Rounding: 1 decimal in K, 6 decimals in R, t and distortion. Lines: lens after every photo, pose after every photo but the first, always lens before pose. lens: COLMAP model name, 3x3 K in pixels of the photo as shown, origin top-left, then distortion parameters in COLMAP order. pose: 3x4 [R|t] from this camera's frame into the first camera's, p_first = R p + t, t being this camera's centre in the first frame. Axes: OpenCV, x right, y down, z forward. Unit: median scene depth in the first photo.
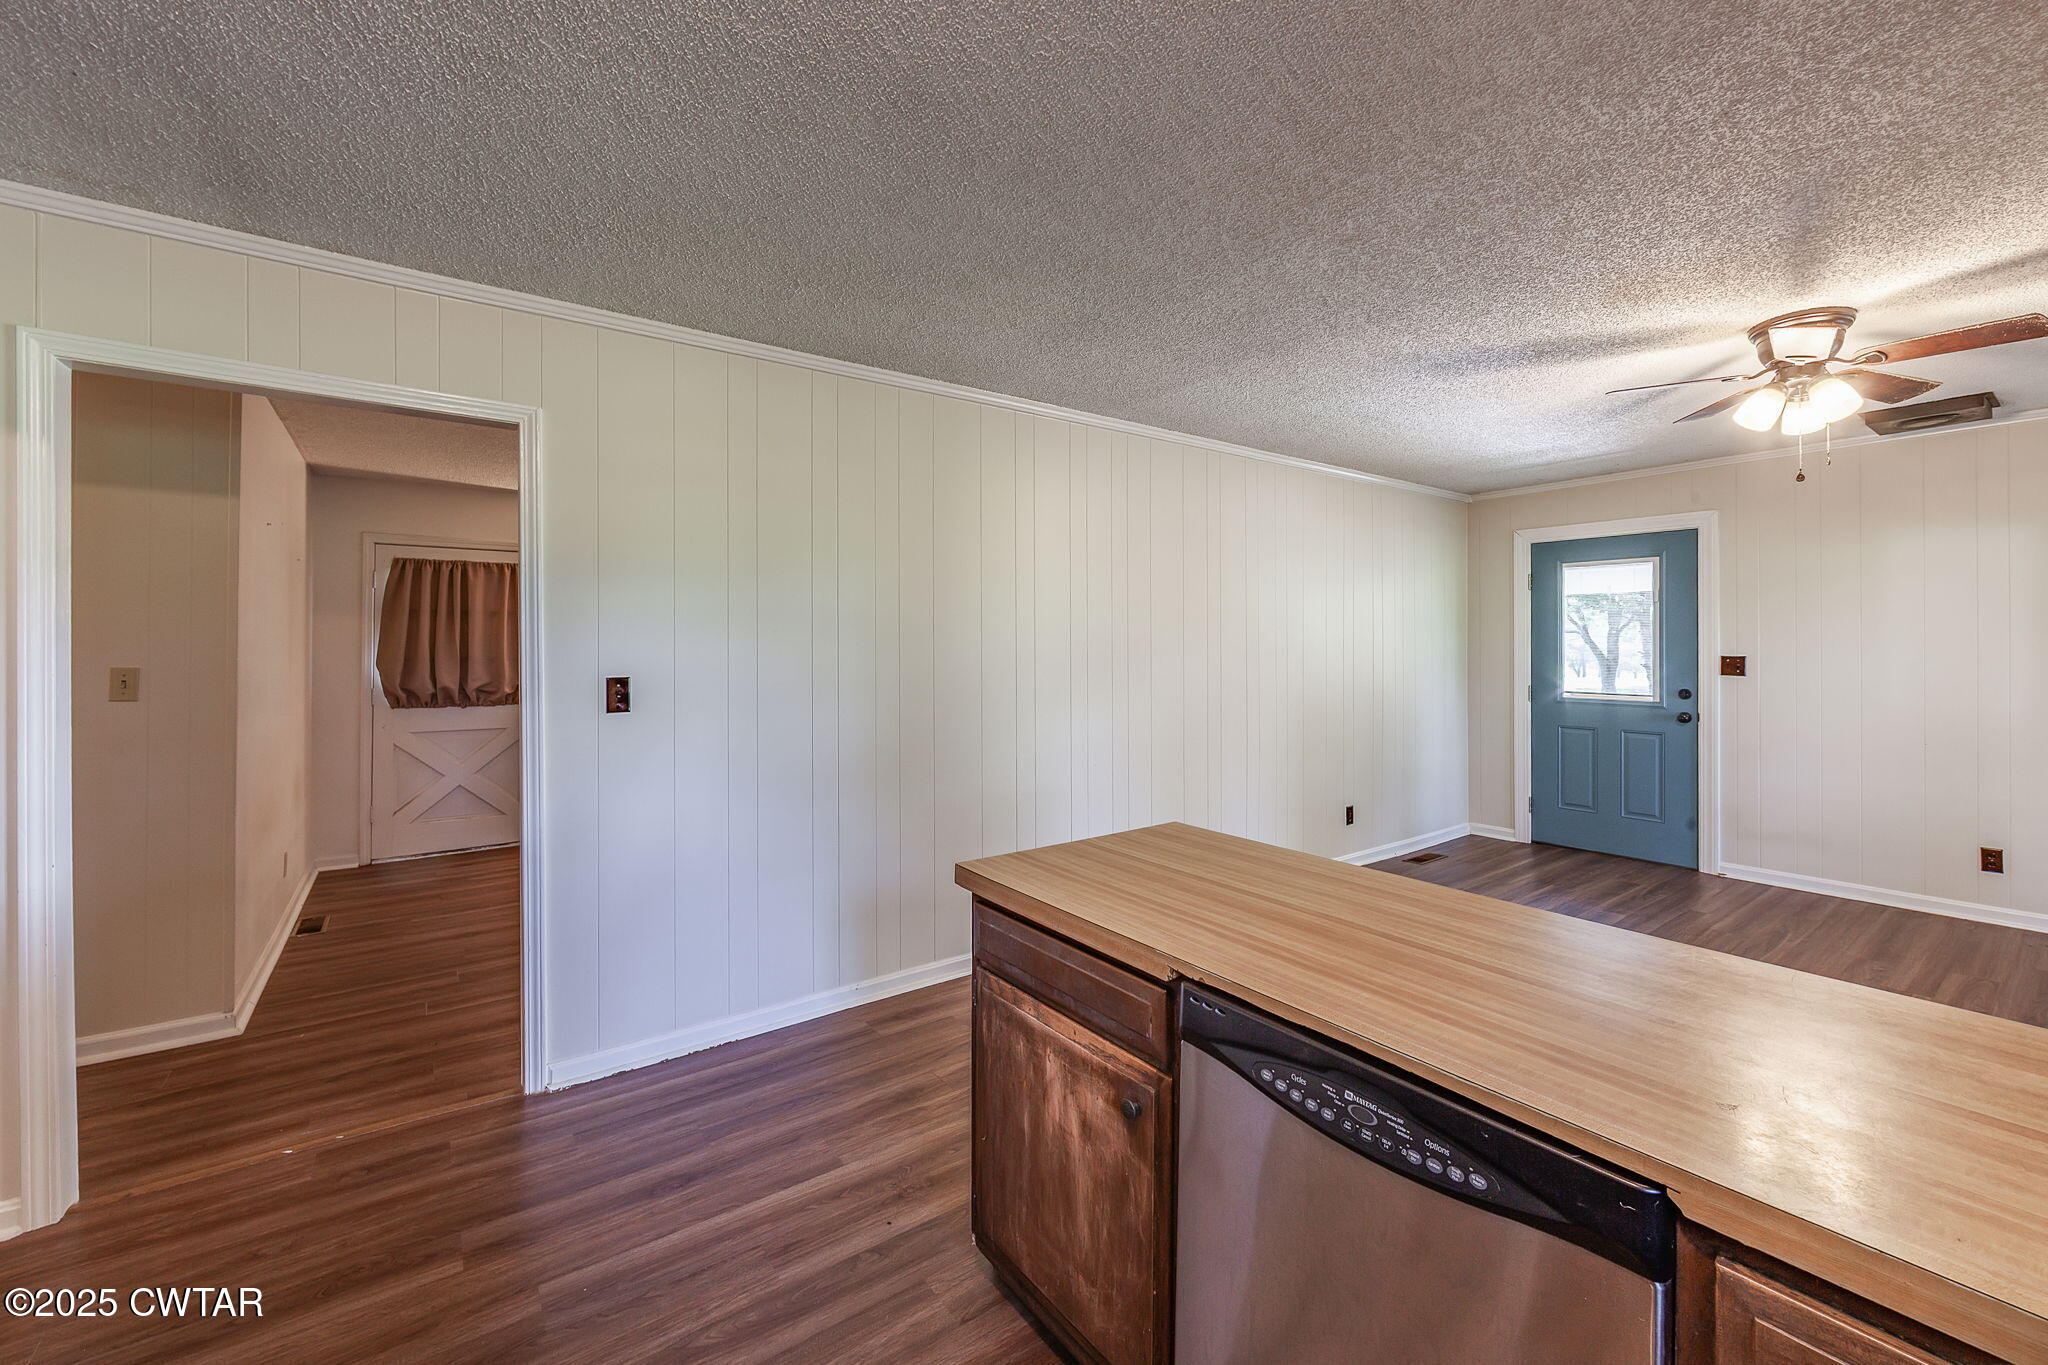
lens RADIAL K [[806.9, 0, 1032.4], [0, 806.9, 644.9], [0, 0, 1]] dist [-0.005834, 0.000824]
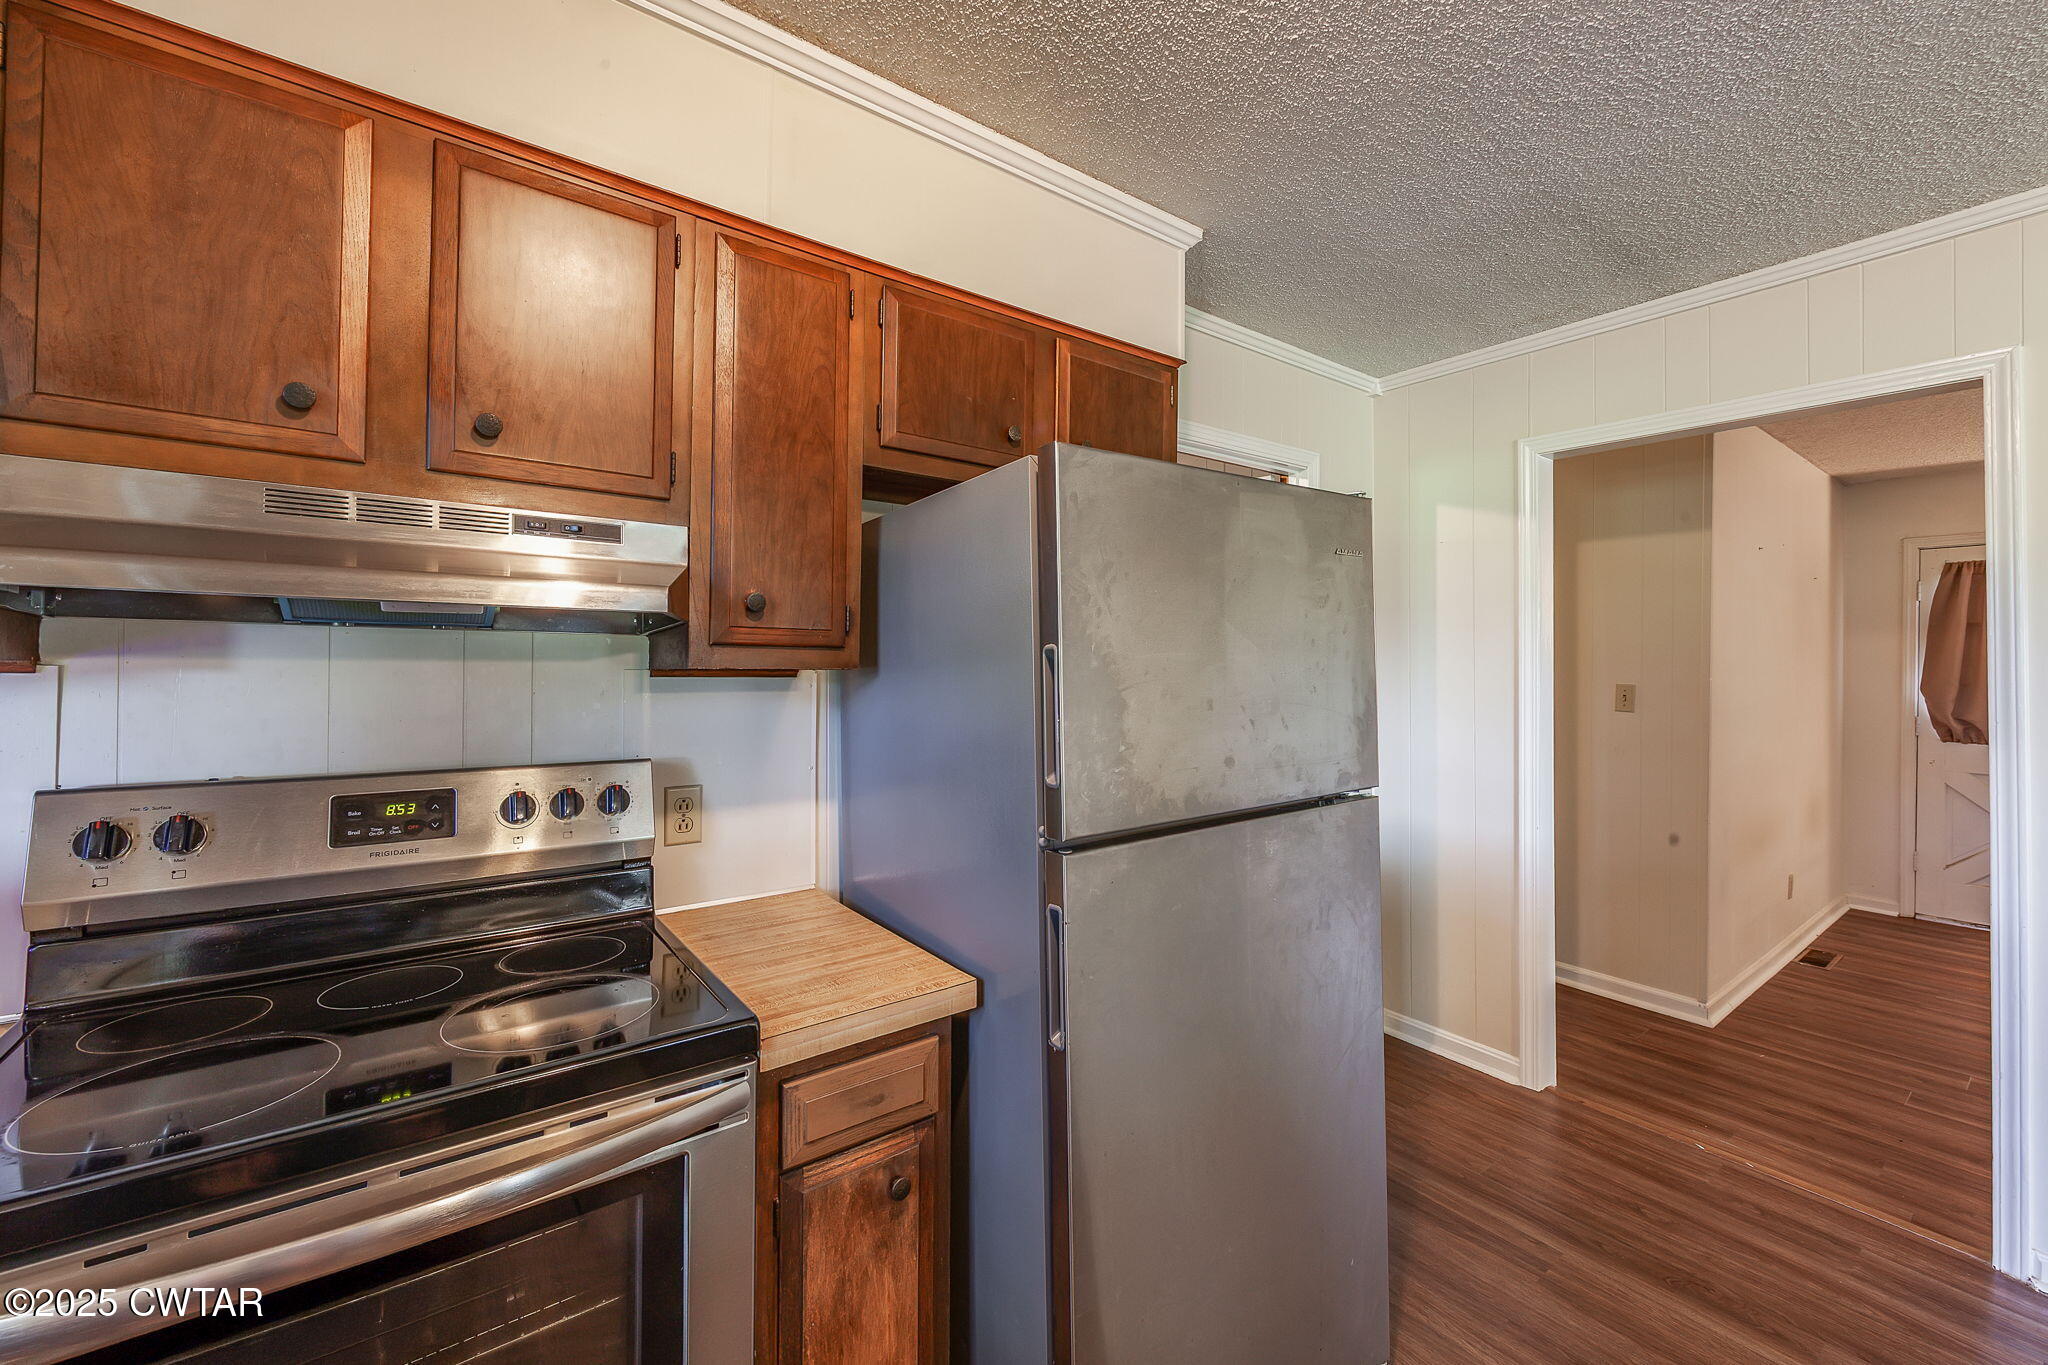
lens RADIAL K [[806.9, 0, 1030.5], [0, 806.9, 657.3], [0, 0, 1]] dist [-0.005834, 0.000824]
pose [[0.017044, -0.006435, -0.999834, 0.093409], [-0.004400, 0.999969, -0.006511, -0.000481], [0.999845, 0.004511, 0.017016, 0.079100]]
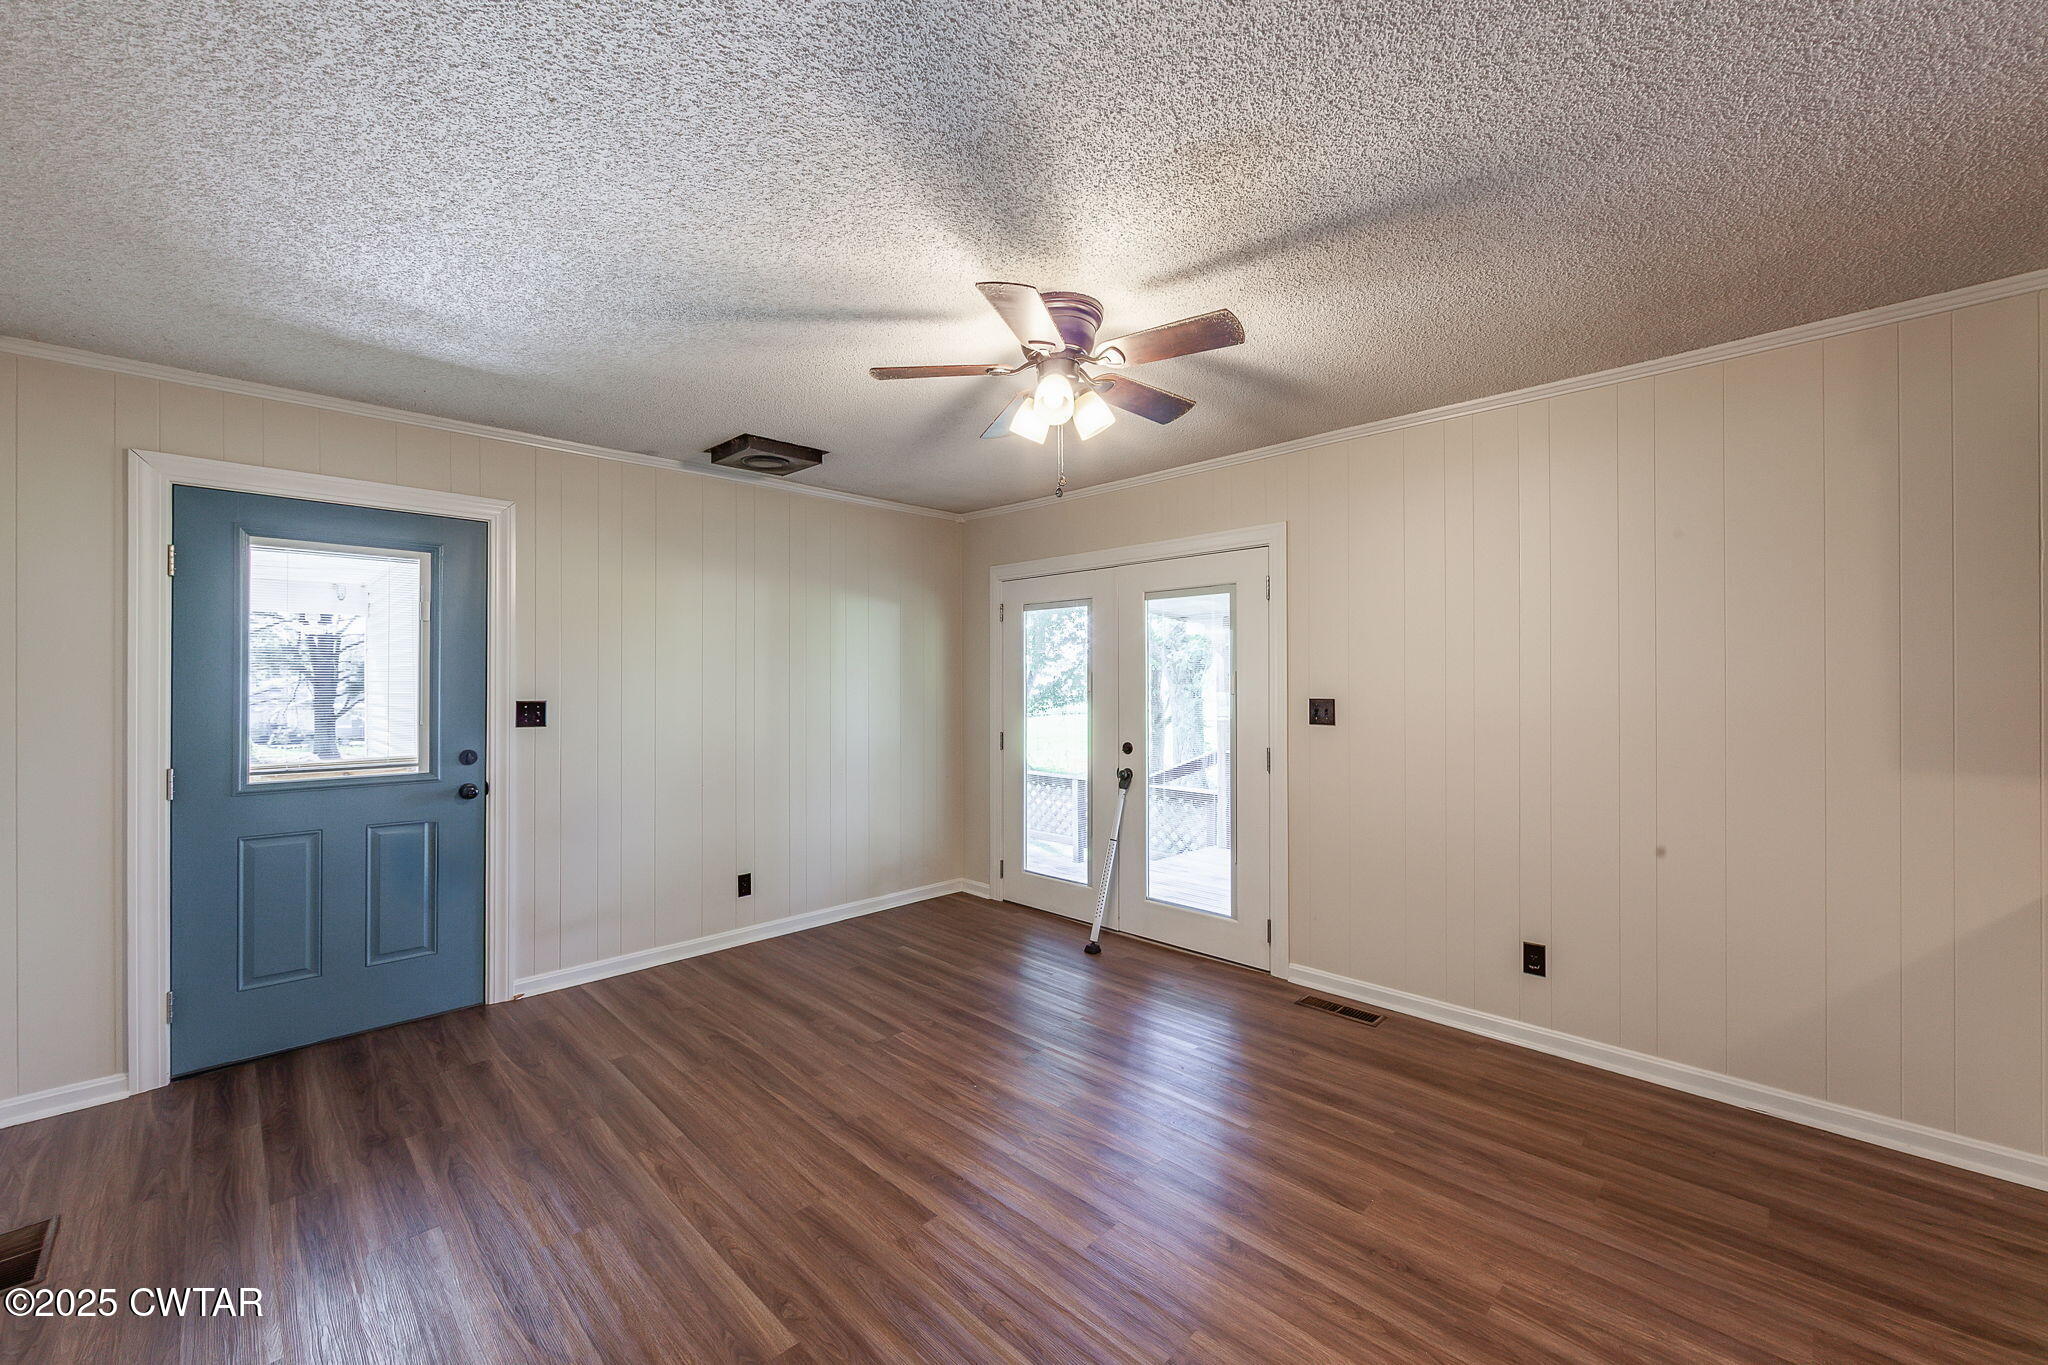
lens RADIAL K [[806.9, 0, 1029.2], [0, 806.9, 684.0], [0, 0, 1]] dist [-0.005834, 0.000824]
pose [[-0.168454, -0.001376, 0.985709, 0.209244], [0.003233, 0.999993, 0.001949, -0.007212], [-0.985704, 0.003516, -0.168448, 2.804211]]
